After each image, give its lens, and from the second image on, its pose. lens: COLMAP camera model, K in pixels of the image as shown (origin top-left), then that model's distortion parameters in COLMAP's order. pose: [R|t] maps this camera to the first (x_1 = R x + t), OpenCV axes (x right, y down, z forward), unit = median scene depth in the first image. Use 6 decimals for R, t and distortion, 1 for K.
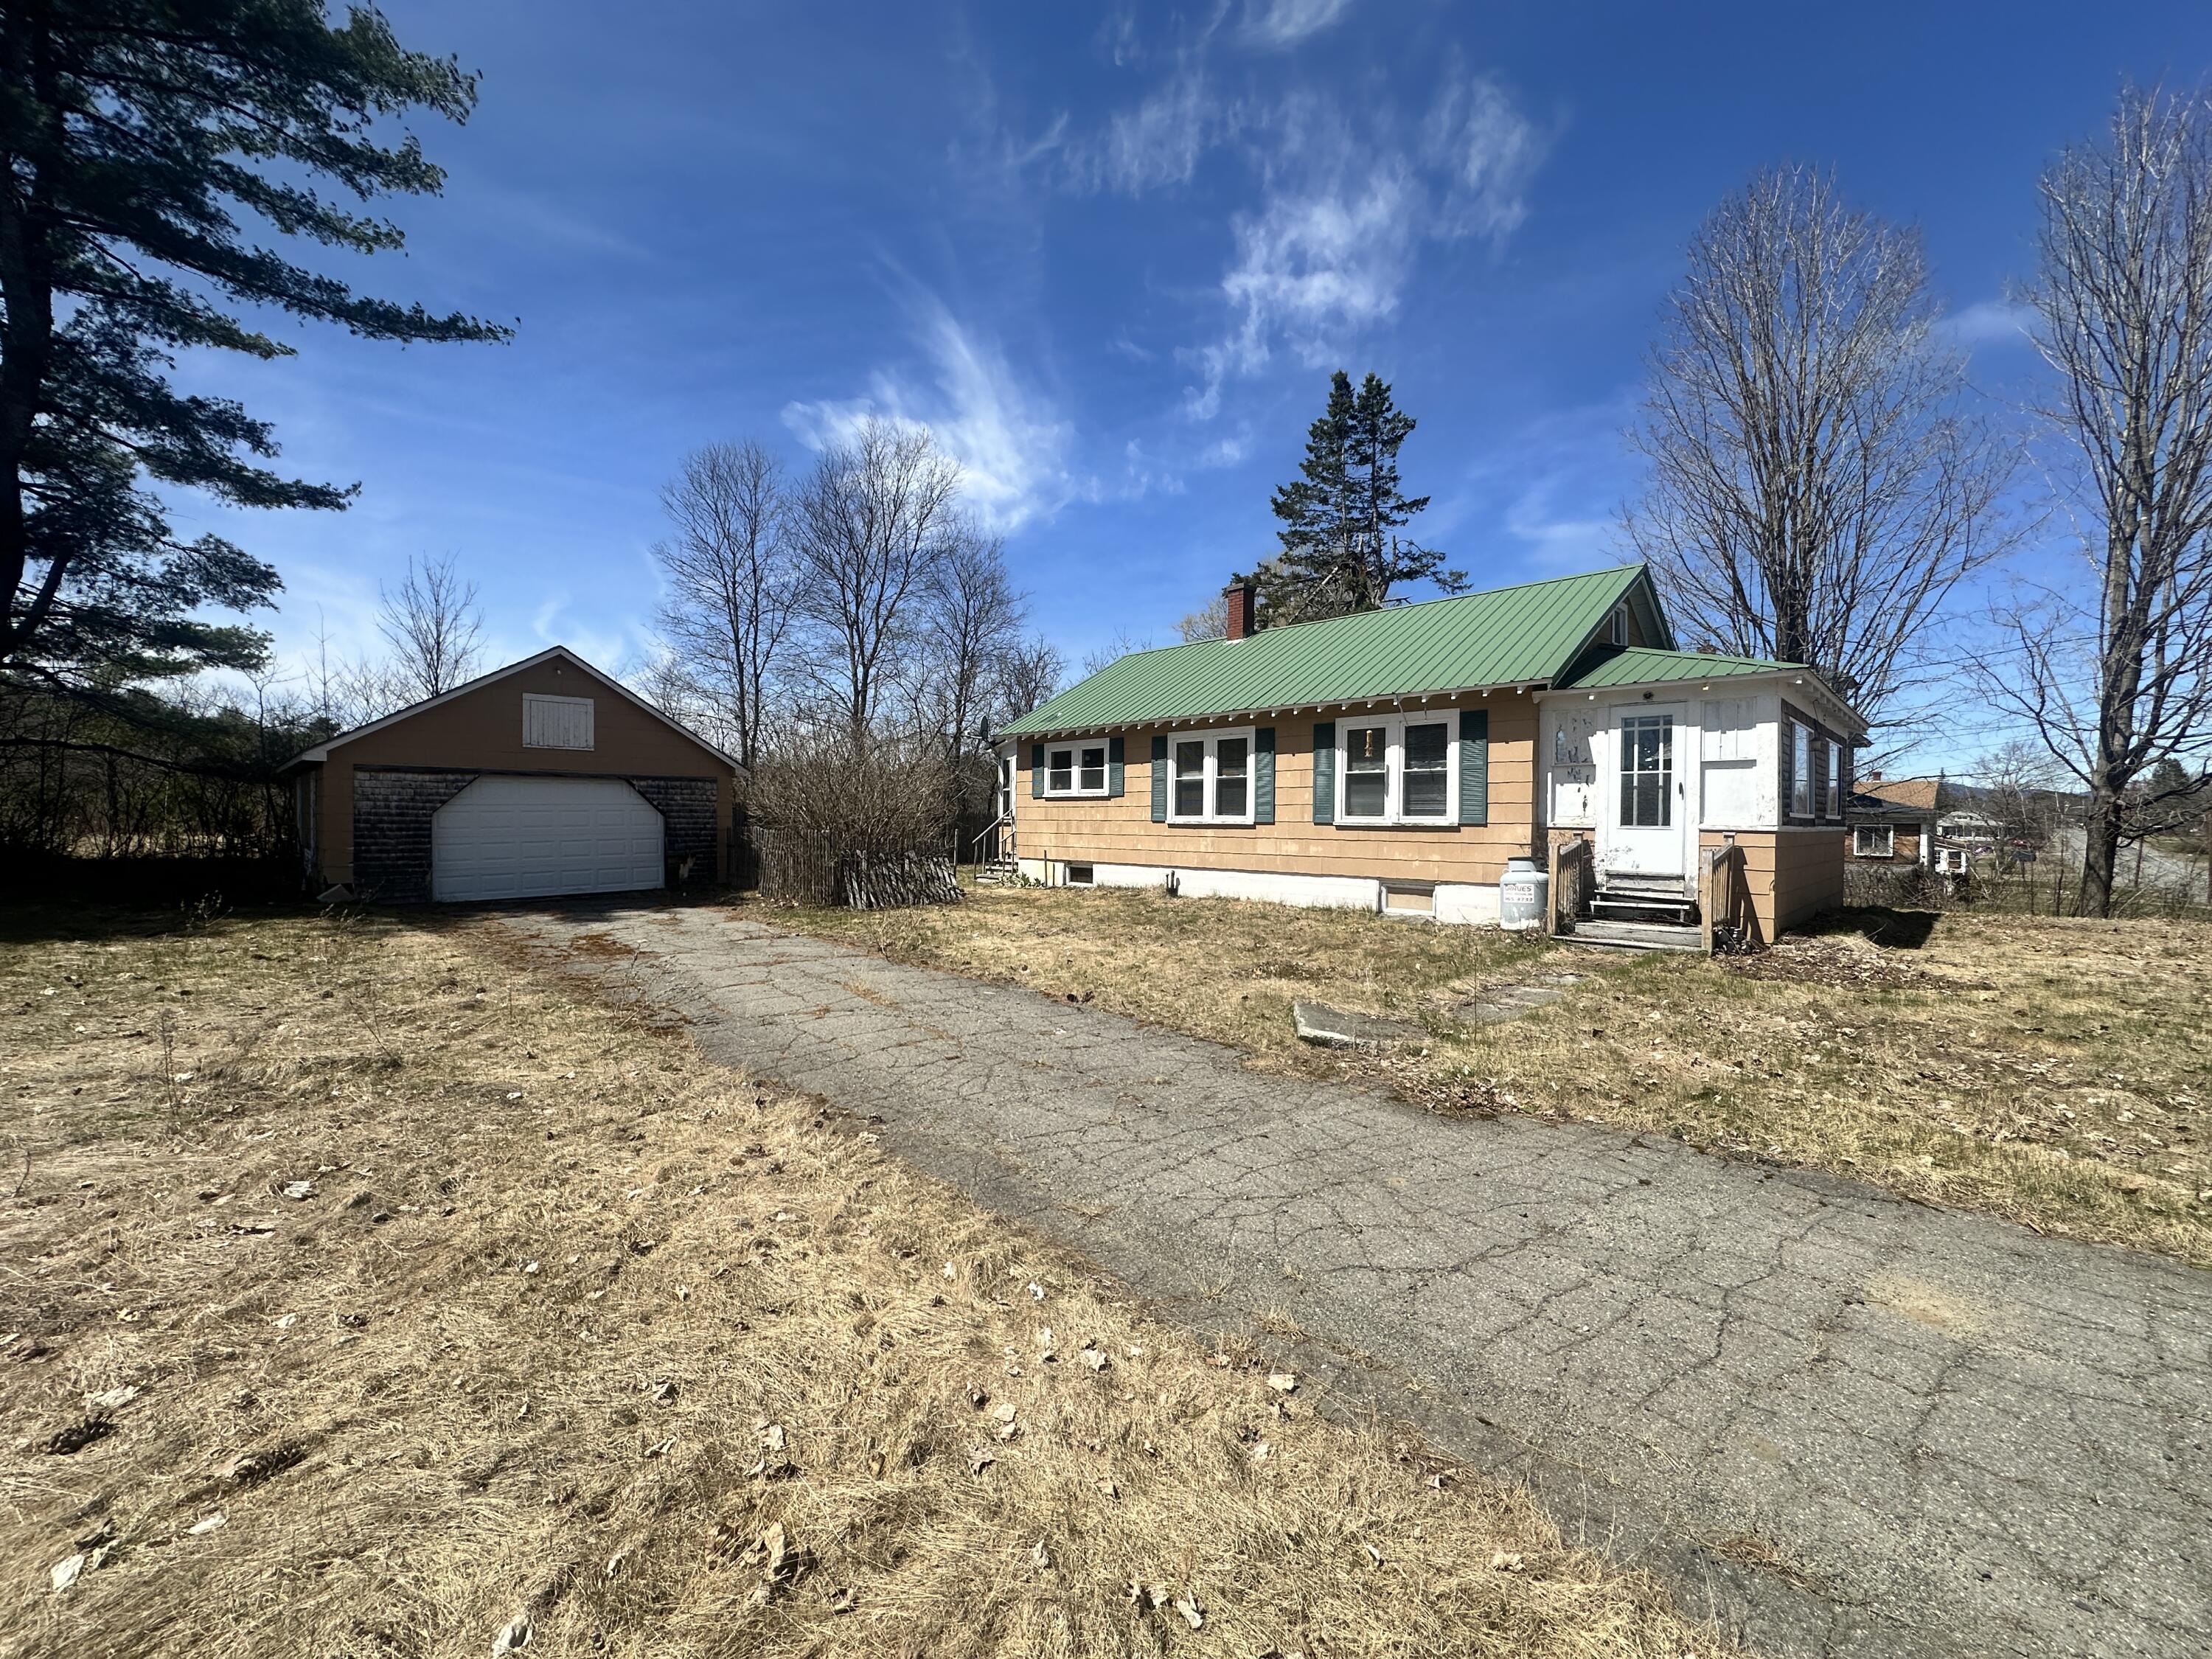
lens RADIAL K [[875.0, 0, 1106.0], [0, 875.0, 829.5], [0, 0, 1]] dist [0.000709, -0.004119]
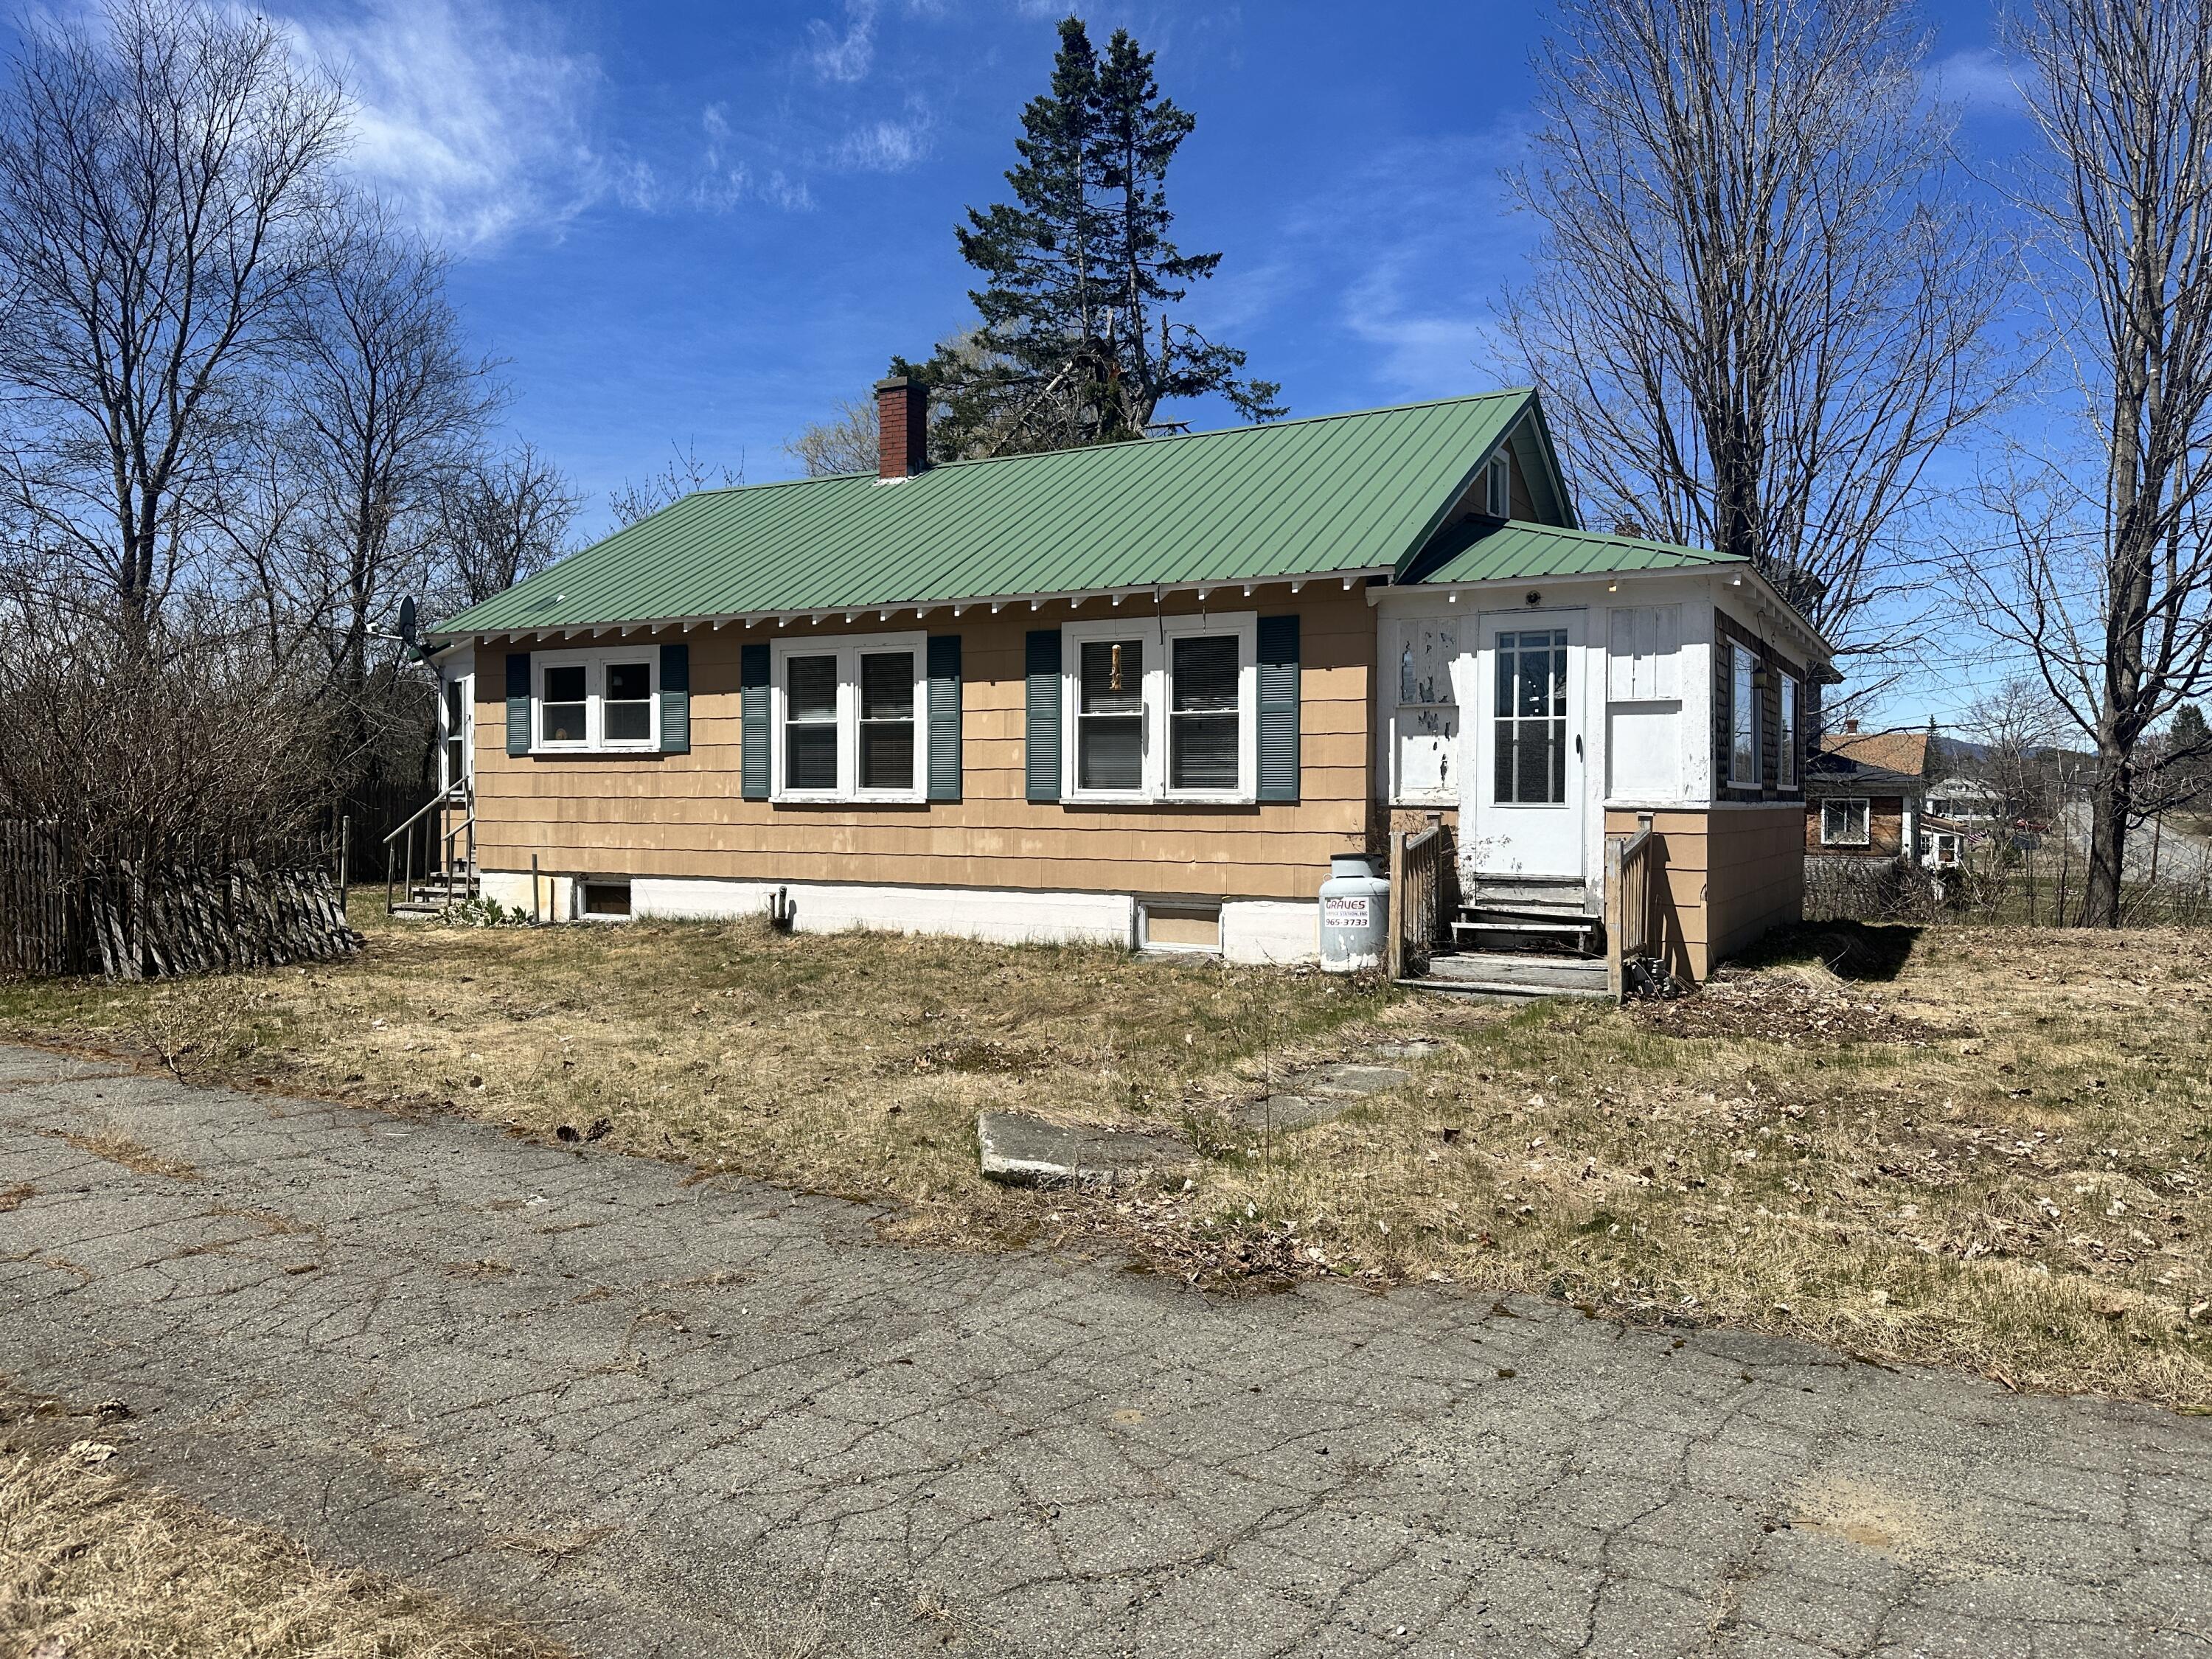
lens RADIAL K [[1527.8, 0, 1119.9], [0, 1527.8, 819.7], [0, 0, 1]] dist [0.118060, -0.183270]
pose [[0.960298, -0.008624, 0.278842, 0.011984], [0.007243, 0.999956, 0.005984, -0.000368], [-0.278881, -0.003726, 0.960318, 0.003054]]
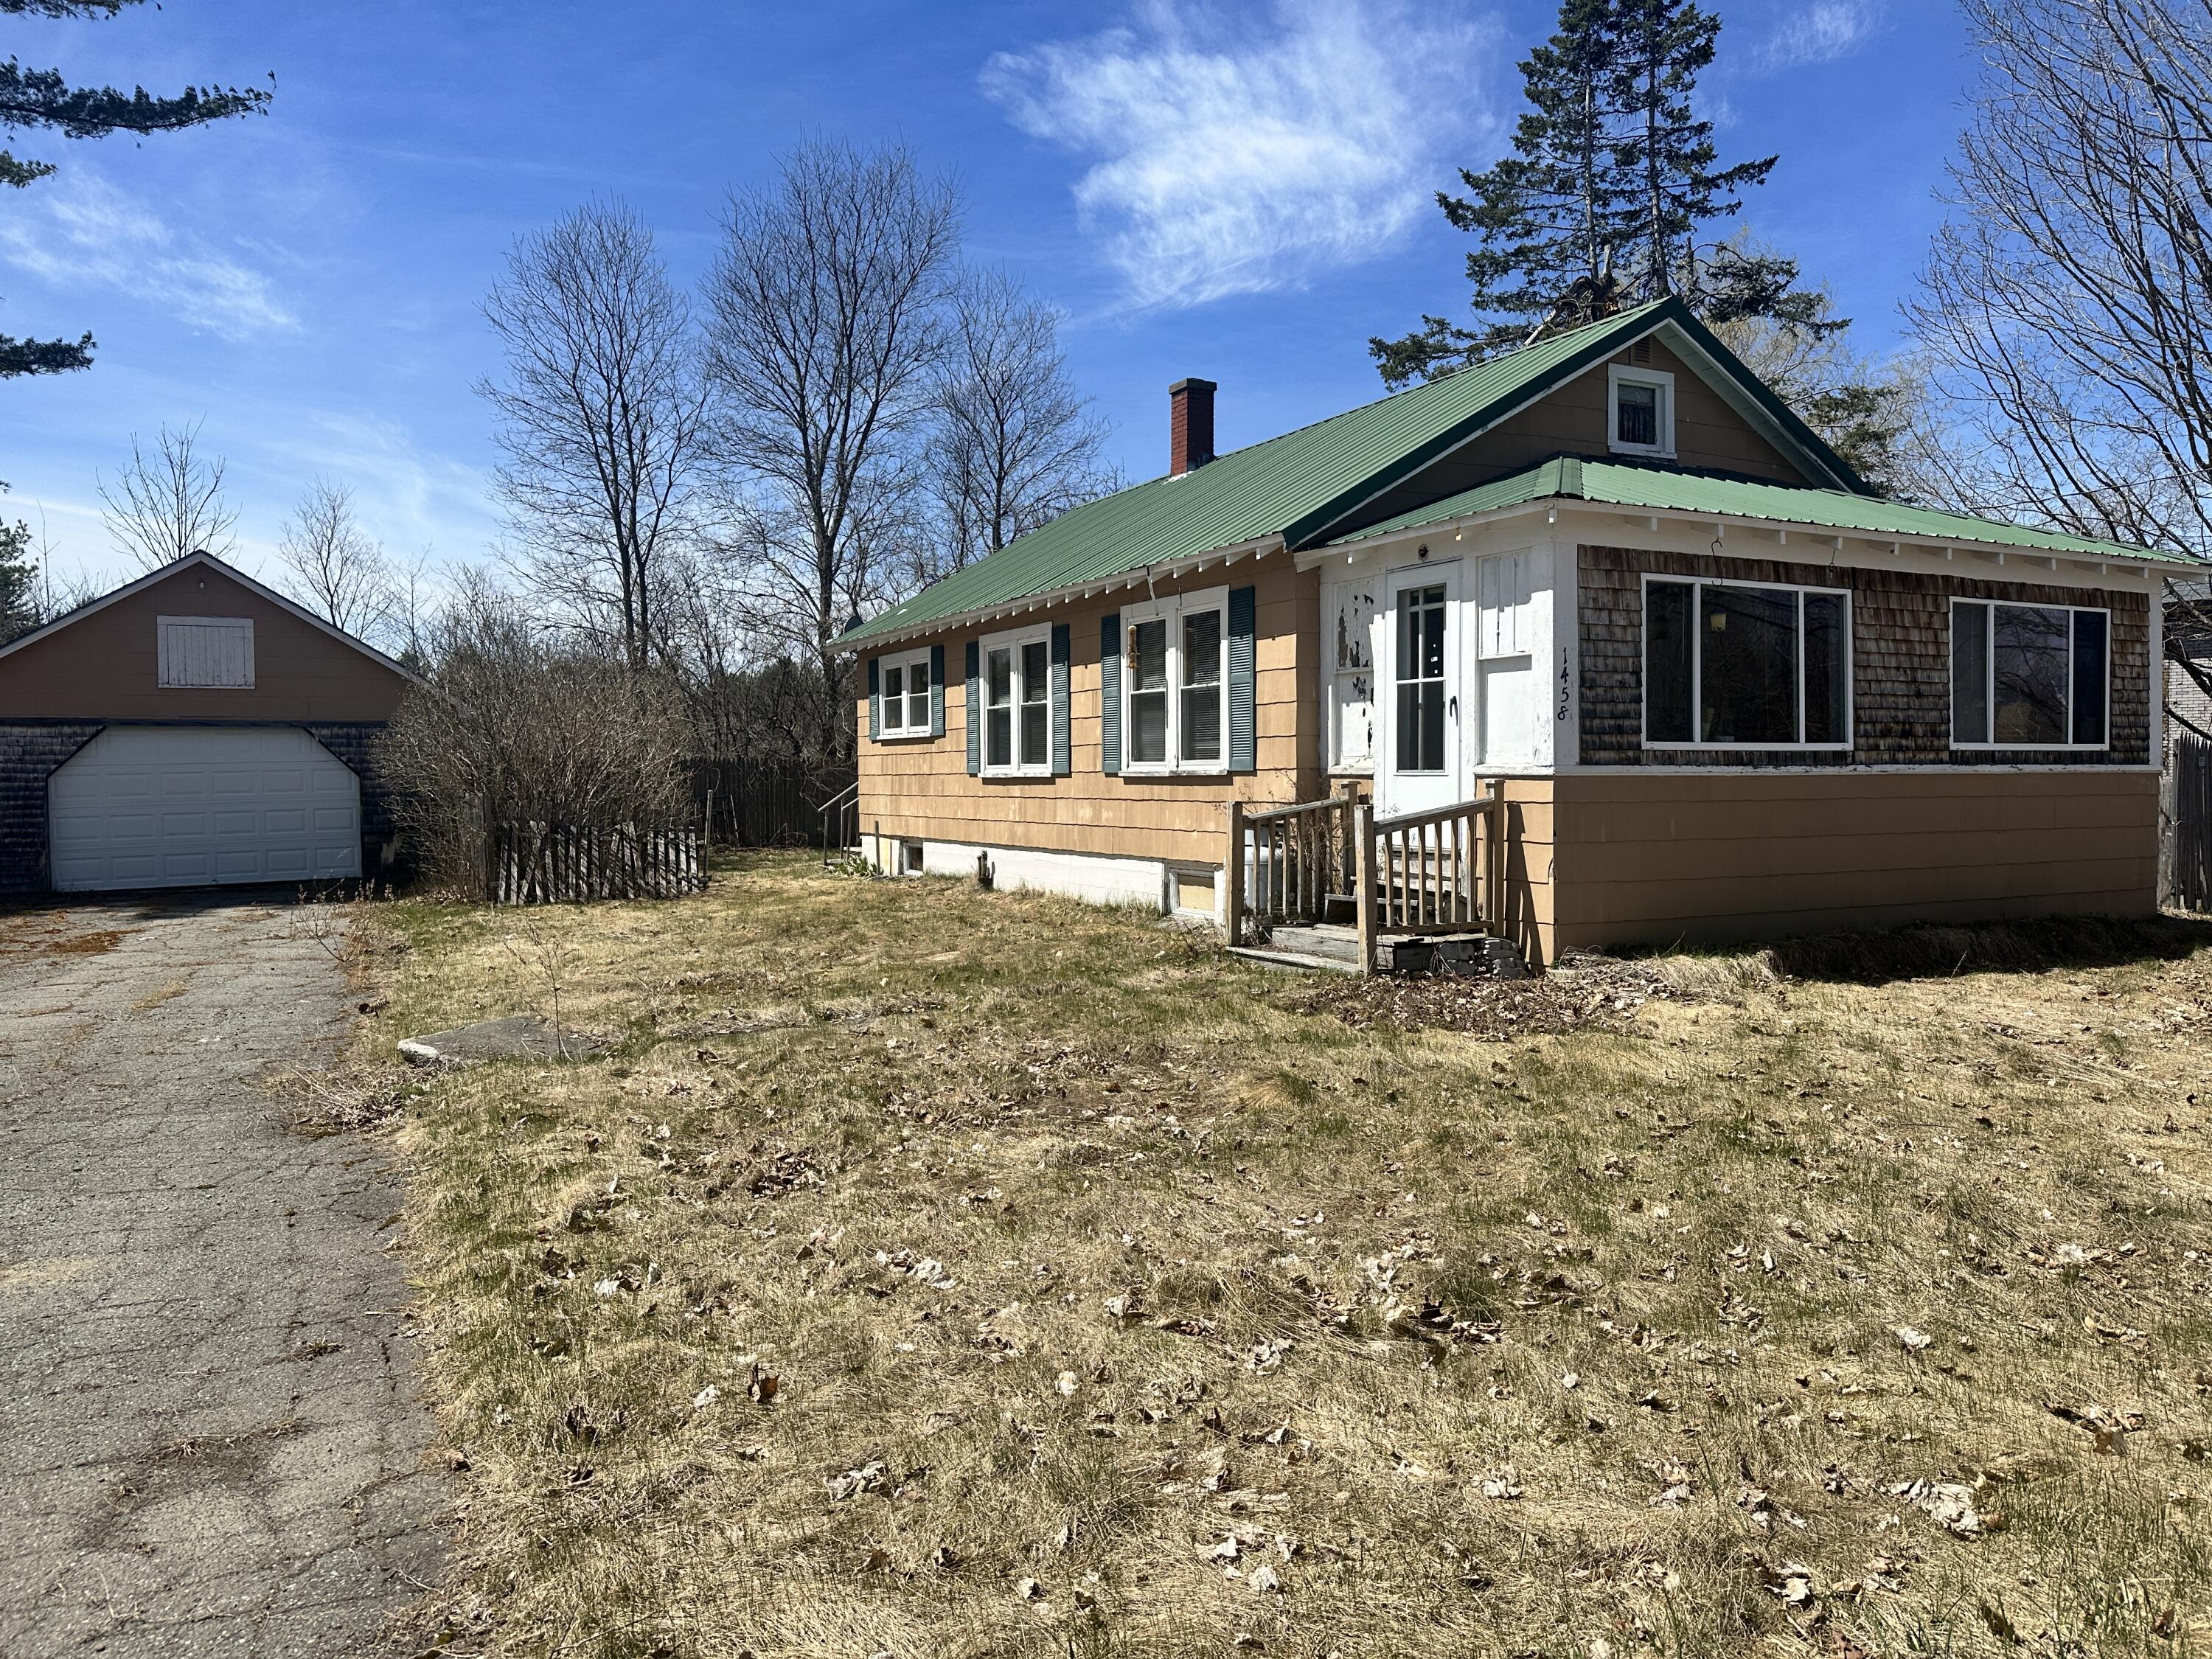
lens RADIAL K [[1527.8, 0, 1119.9], [0, 1527.8, 819.7], [0, 0, 1]] dist [0.118060, -0.183270]
pose [[0.958707, -0.007085, -0.284309, 0.541176], [0.012143, 0.999798, 0.016031, 0.008095], [0.284137, -0.018821, 0.958599, -0.055362]]
